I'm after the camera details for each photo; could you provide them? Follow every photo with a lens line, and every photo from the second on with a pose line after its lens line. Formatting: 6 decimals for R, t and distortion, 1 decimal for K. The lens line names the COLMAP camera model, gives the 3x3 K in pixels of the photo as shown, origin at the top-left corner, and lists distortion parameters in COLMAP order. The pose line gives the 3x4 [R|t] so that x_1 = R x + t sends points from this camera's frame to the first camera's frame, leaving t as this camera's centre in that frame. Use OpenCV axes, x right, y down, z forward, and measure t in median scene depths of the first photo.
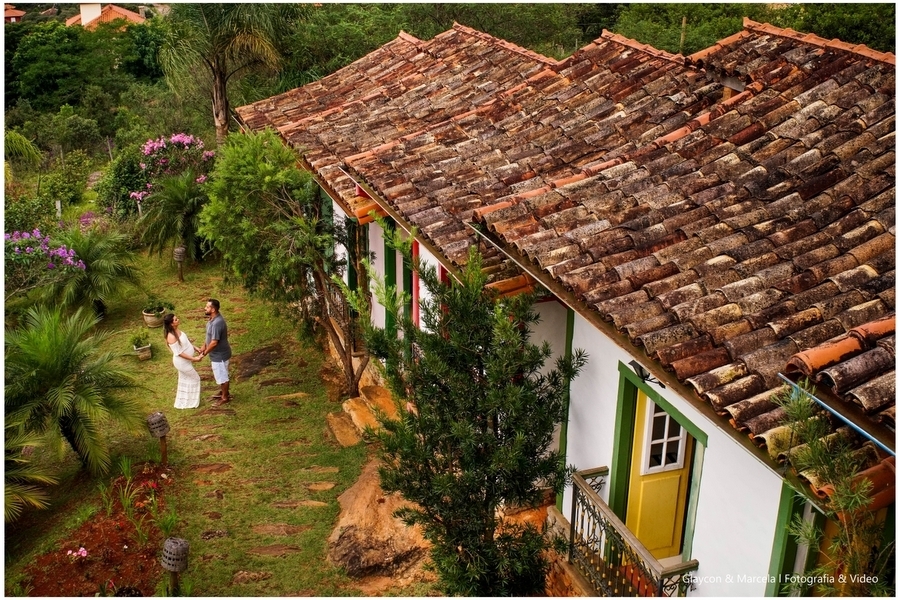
lens RADIAL K [[1079.4, 0, 456.9], [0, 1079.4, 294.7], [0, 0, 1]] dist [-0.118728, 0.000000]
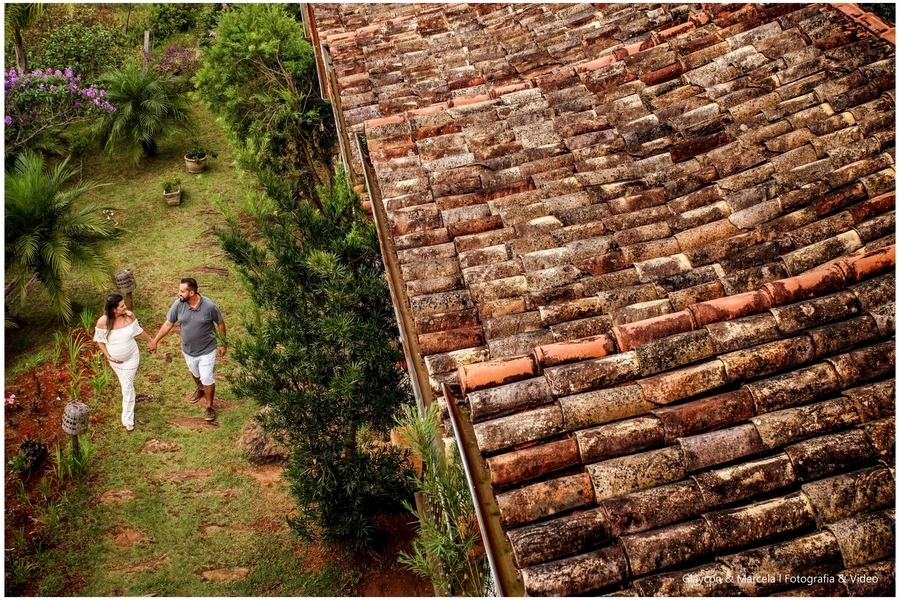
lens RADIAL K [[1079.4, 0, 445.6], [0, 1079.4, 294.2], [0, 0, 1]] dist [-0.118728, 0.000000]
pose [[0.980495, 0.141632, -0.136272, 0.251222], [-0.121629, 0.981874, 0.145358, -0.079831], [0.154389, -0.125949, 0.979949, 0.070120]]
